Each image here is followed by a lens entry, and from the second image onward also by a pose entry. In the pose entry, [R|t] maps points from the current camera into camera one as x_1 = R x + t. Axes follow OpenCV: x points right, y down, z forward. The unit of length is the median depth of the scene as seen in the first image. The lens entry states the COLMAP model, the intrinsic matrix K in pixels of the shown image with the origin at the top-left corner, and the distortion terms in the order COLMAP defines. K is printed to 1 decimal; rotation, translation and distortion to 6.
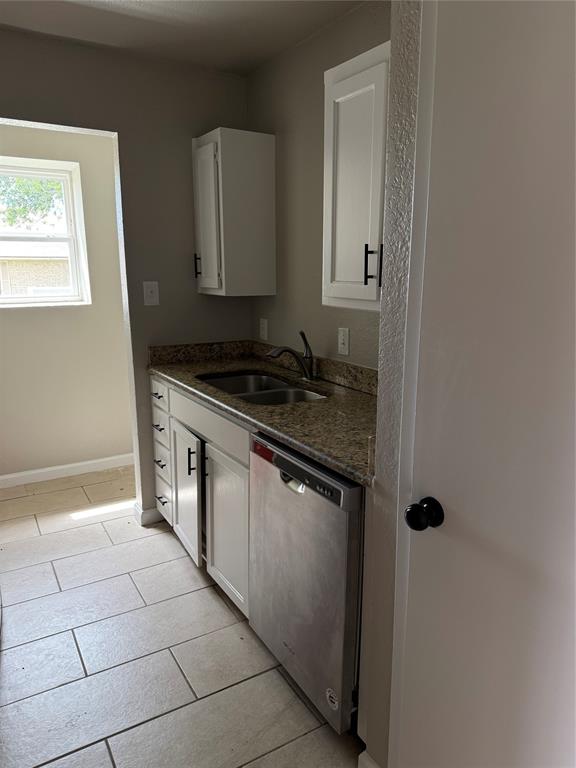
lens RADIAL K [[535.9, 0, 286.6], [0, 535.9, 387.3], [0, 0, 1]] dist [0.138775, -0.239736]
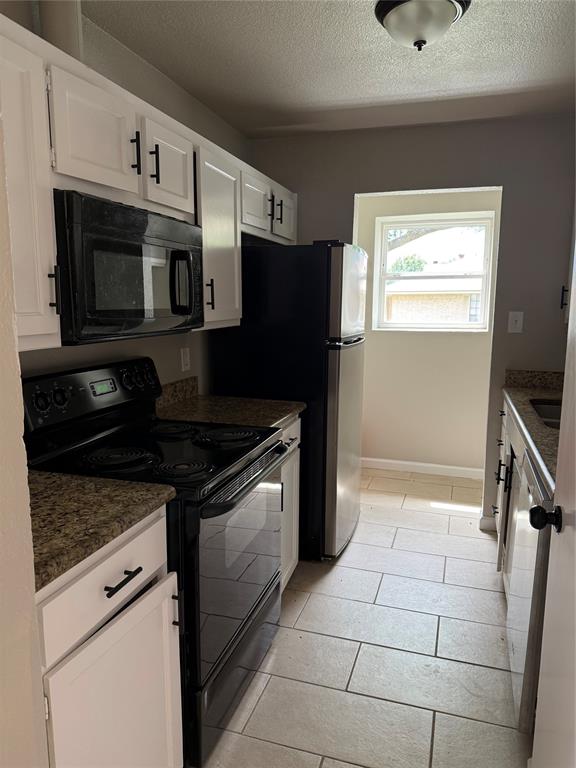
lens RADIAL K [[535.9, 0, 286.6], [0, 535.9, 387.3], [0, 0, 1]] dist [0.138775, -0.239736]
pose [[0.656665, 0.130714, -0.742769, 0.274558], [-0.173130, 0.984691, 0.020228, 0.015535], [0.734042, 0.115313, 0.669243, -0.070647]]
